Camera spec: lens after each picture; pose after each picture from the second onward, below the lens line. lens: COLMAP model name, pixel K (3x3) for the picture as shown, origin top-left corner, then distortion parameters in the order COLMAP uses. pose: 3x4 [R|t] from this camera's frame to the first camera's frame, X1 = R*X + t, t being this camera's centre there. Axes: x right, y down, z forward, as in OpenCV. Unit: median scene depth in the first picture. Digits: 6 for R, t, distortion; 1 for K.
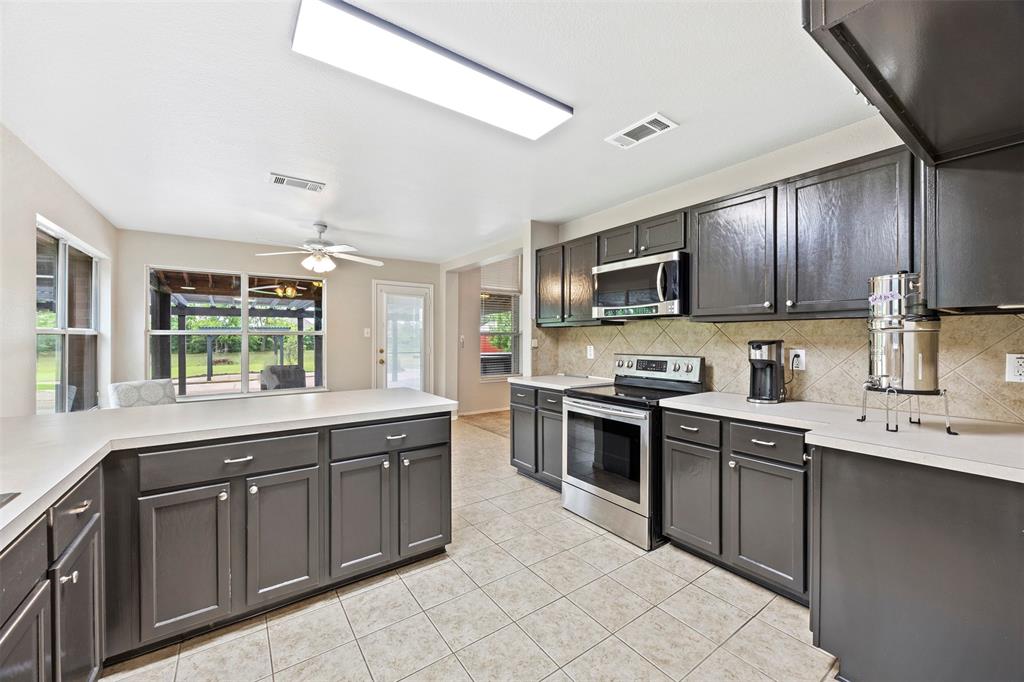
lens RADIAL K [[394.8, 0, 509.0], [0, 394.8, 336.8], [0, 0, 1]] dist [-0.001497, -0.000139]
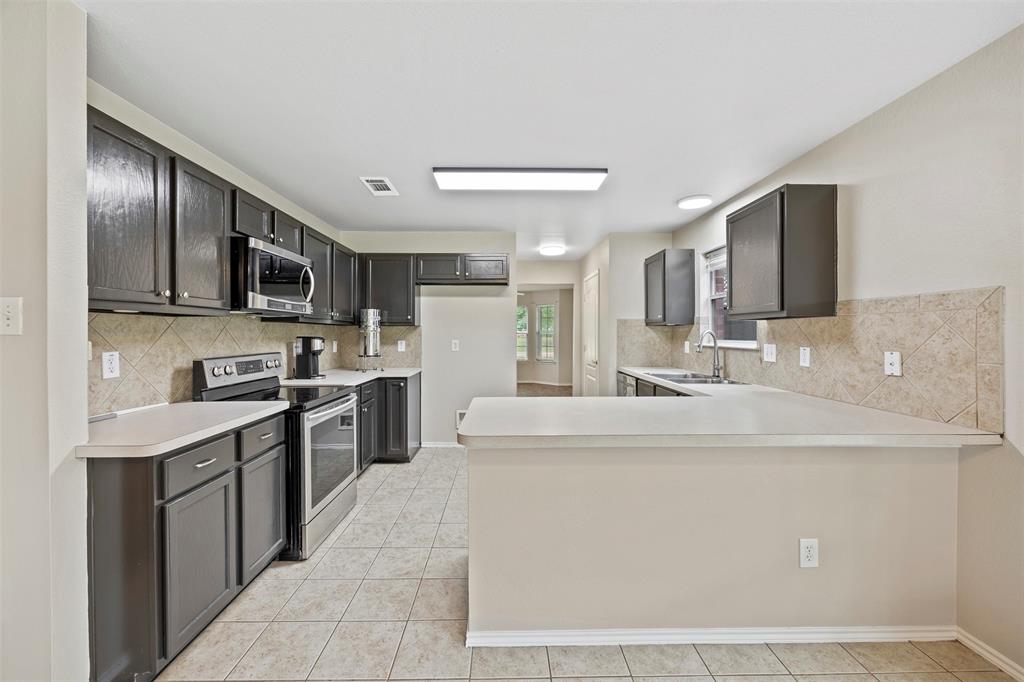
lens RADIAL K [[394.8, 0, 509.0], [0, 394.8, 336.8], [0, 0, 1]] dist [-0.001497, -0.000139]
pose [[-0.826706, 0.000321, 0.562634, -0.633611], [0.002632, 0.999991, 0.003297, 0.004516], [-0.562628, 0.004206, -0.826699, 1.461401]]
